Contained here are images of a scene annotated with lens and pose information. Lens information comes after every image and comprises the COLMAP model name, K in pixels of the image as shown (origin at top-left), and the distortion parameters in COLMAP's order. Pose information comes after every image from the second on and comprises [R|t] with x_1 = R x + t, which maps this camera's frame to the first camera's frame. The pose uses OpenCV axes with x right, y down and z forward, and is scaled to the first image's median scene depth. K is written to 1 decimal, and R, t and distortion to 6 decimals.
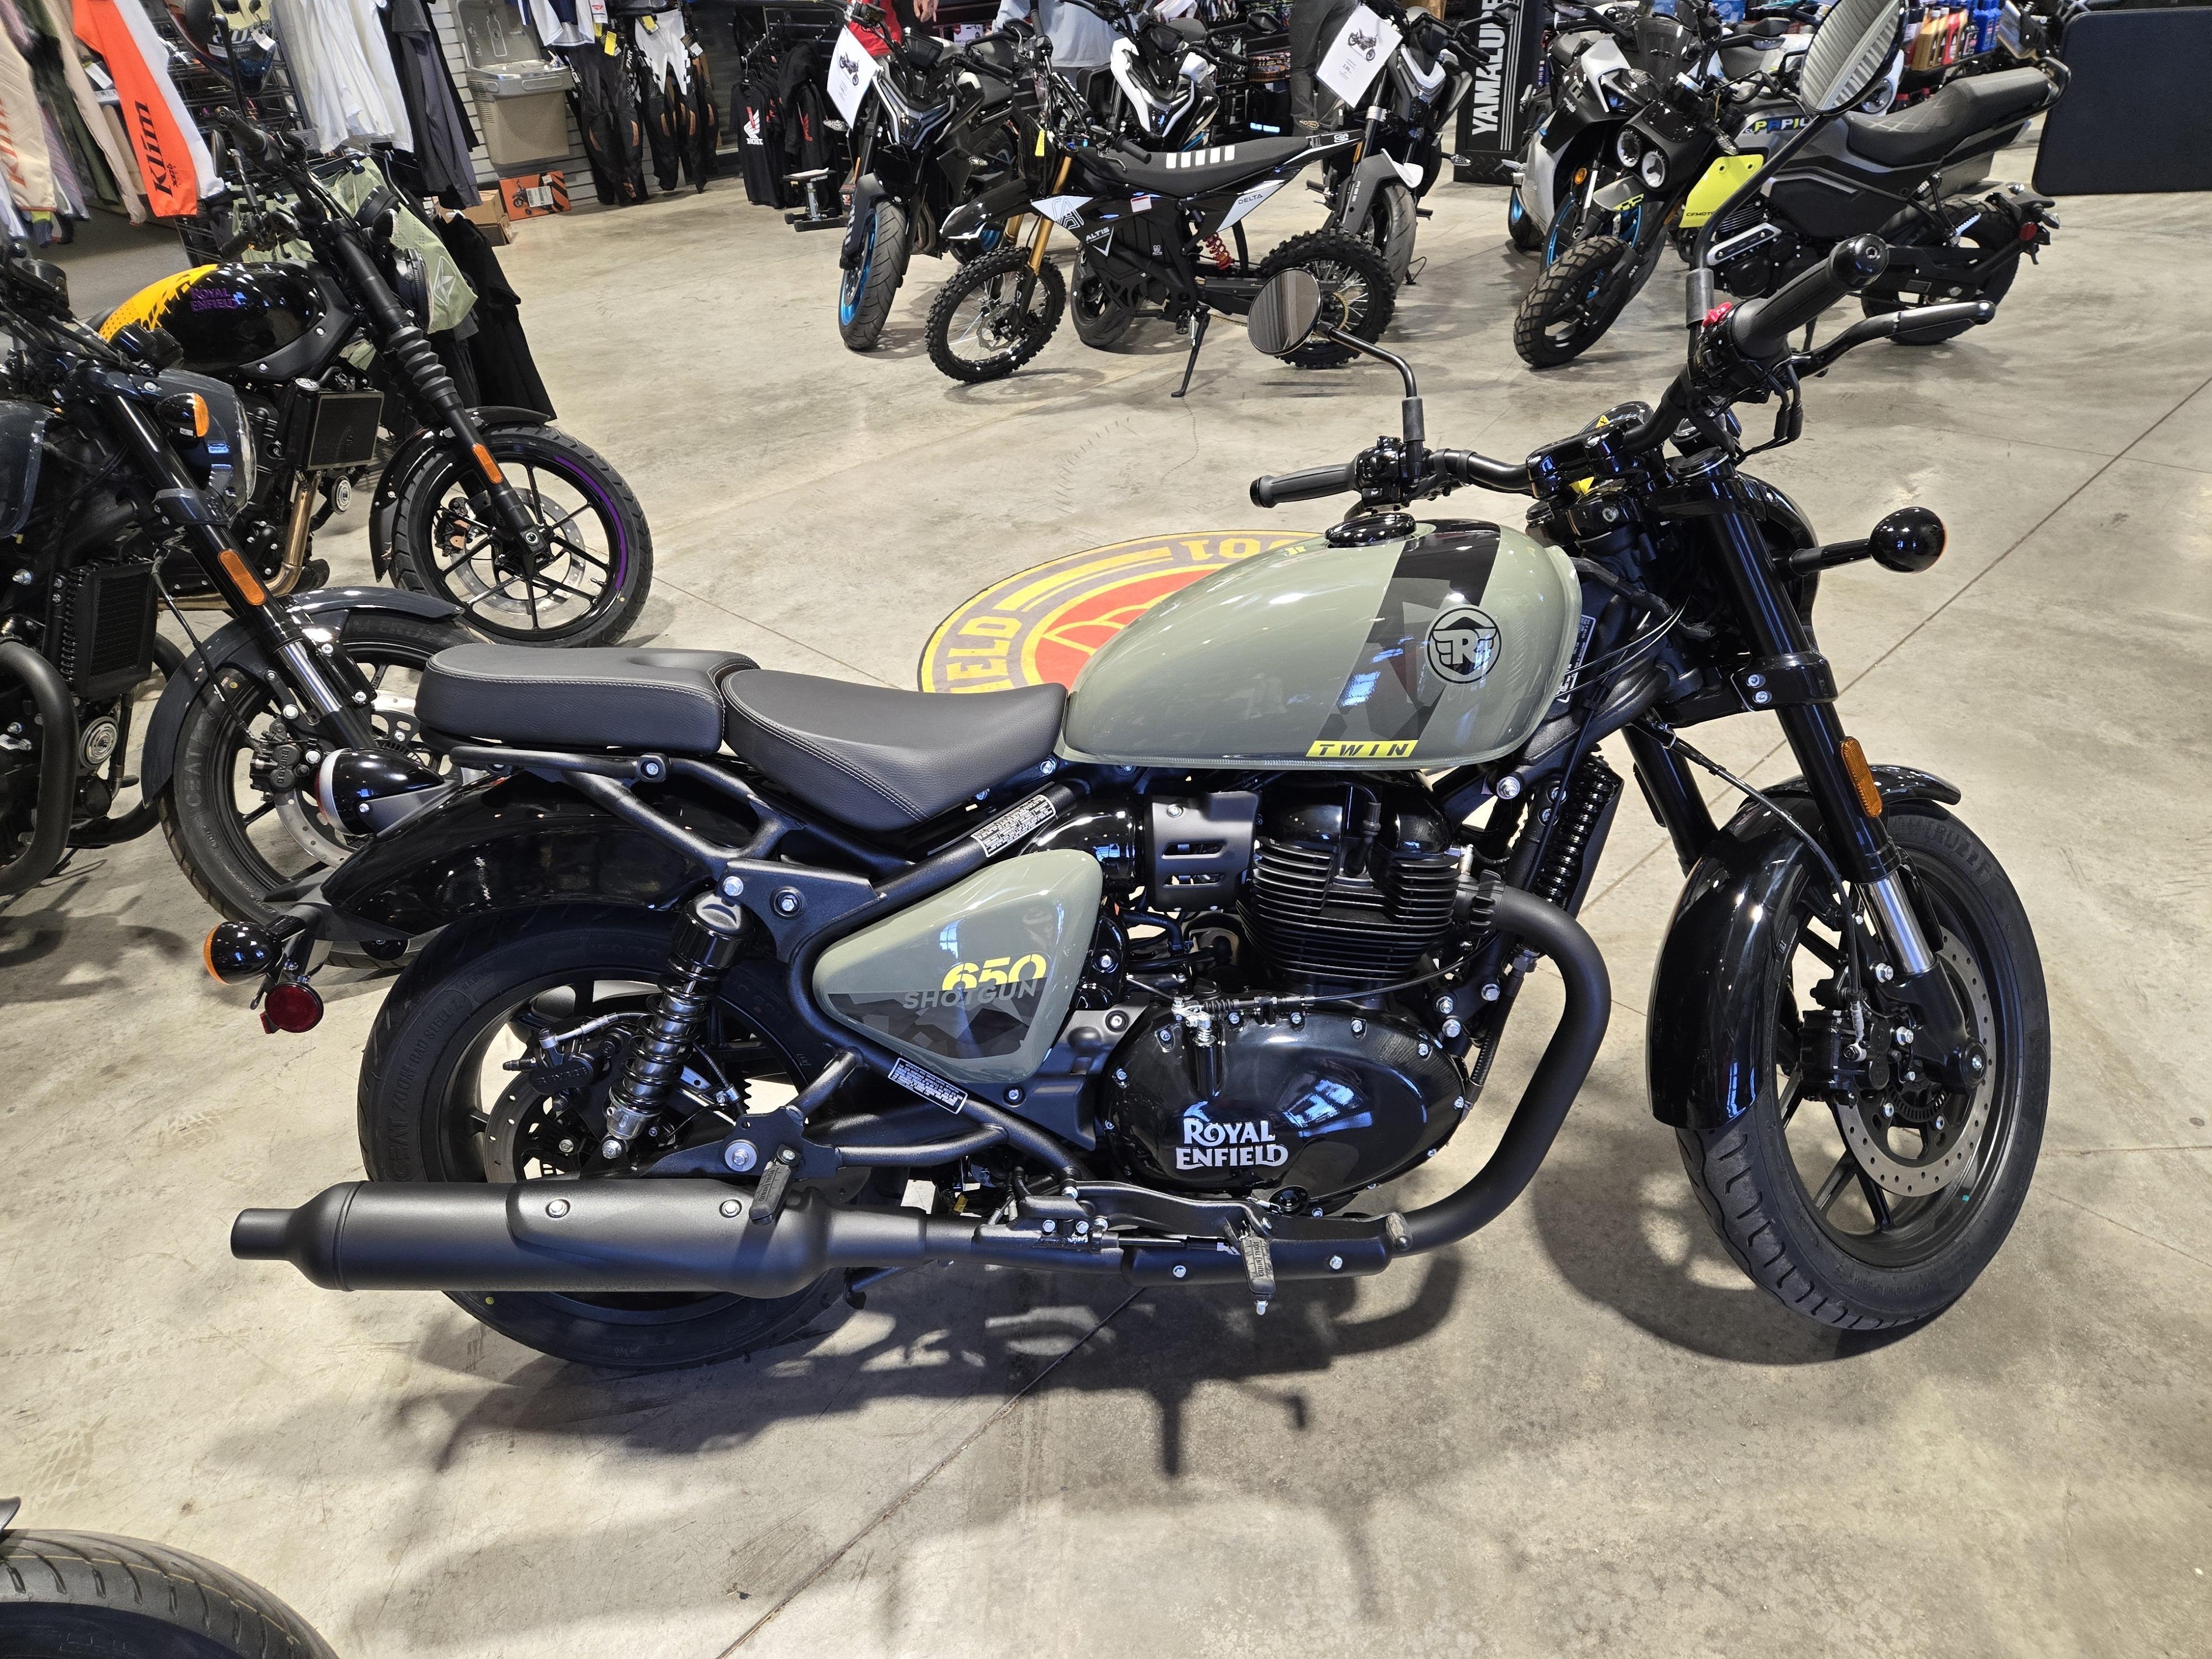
lens RADIAL K [[1558.6, 0, 1111.2], [0, 1558.6, 858.0], [0, 0, 1]] dist [0.089001, -0.094097]
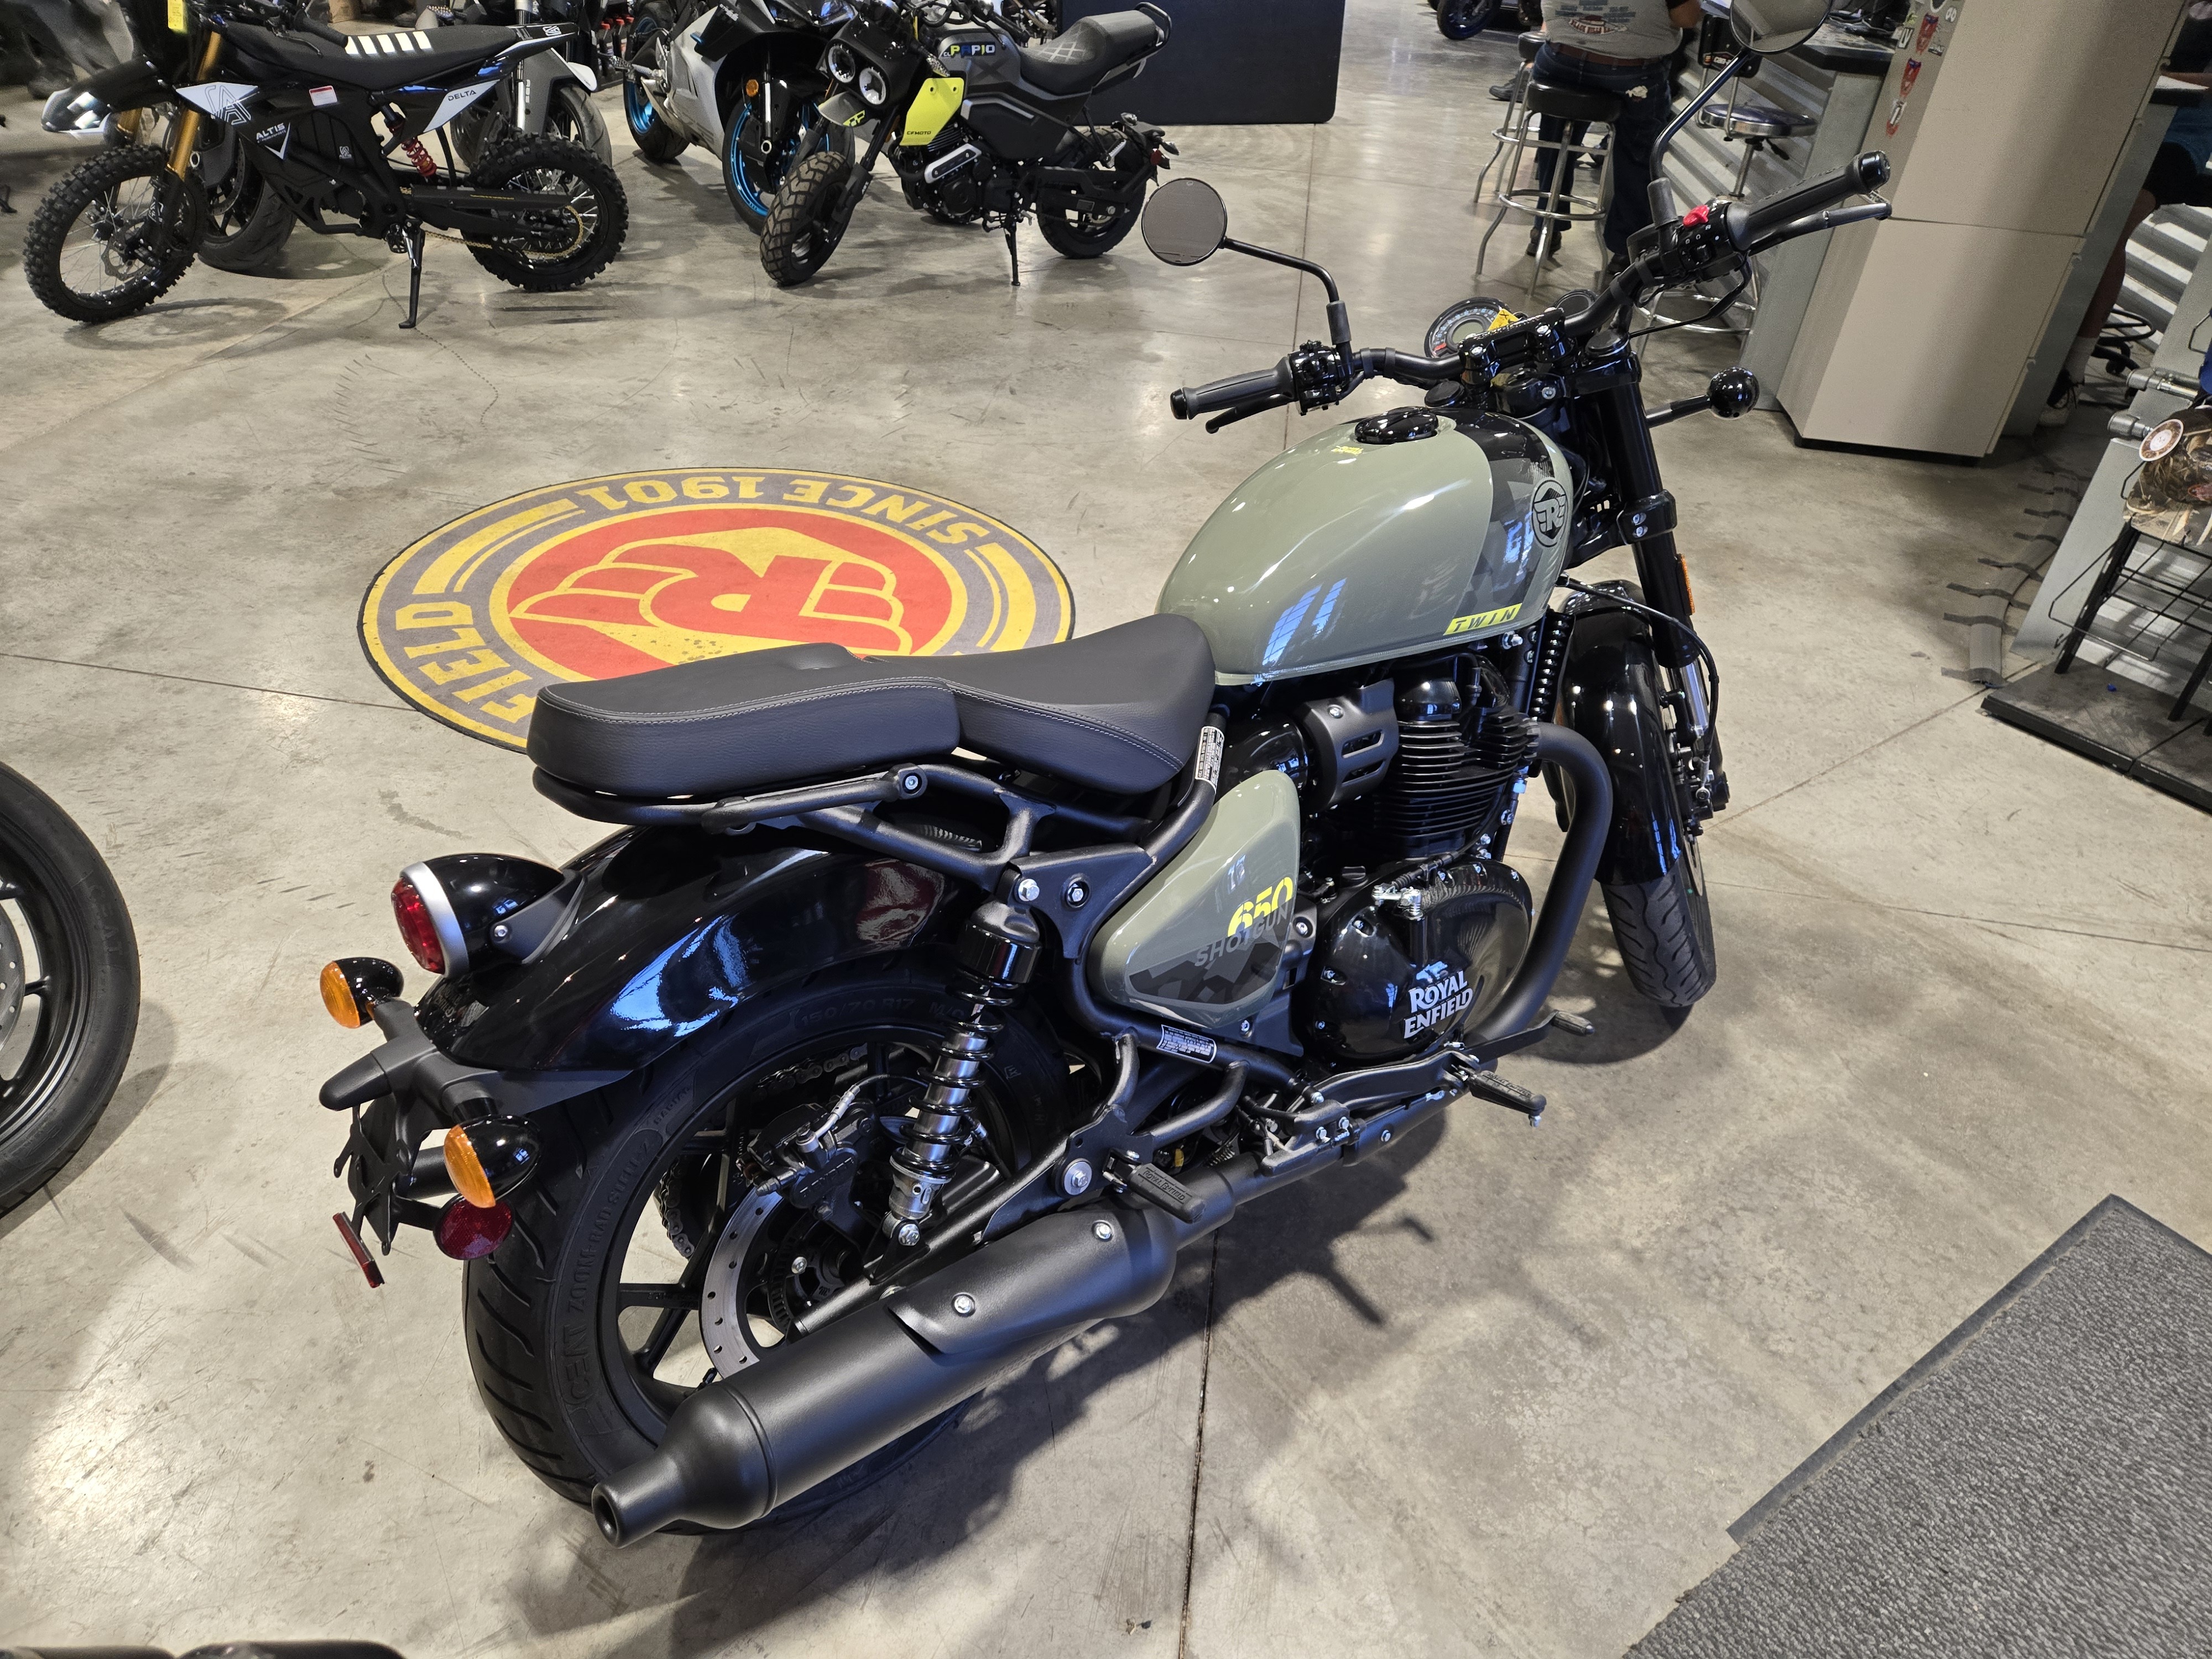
lens RADIAL K [[1556.0, 0, 1110.4], [0, 1556.0, 873.9], [0, 0, 1]] dist [0.079980, -0.071529]
pose [[0.767165, -0.254213, 0.588925, -0.624990], [0.222056, 0.966599, 0.127977, -0.080810], [-0.601788, 0.032595, 0.797991, 0.230433]]
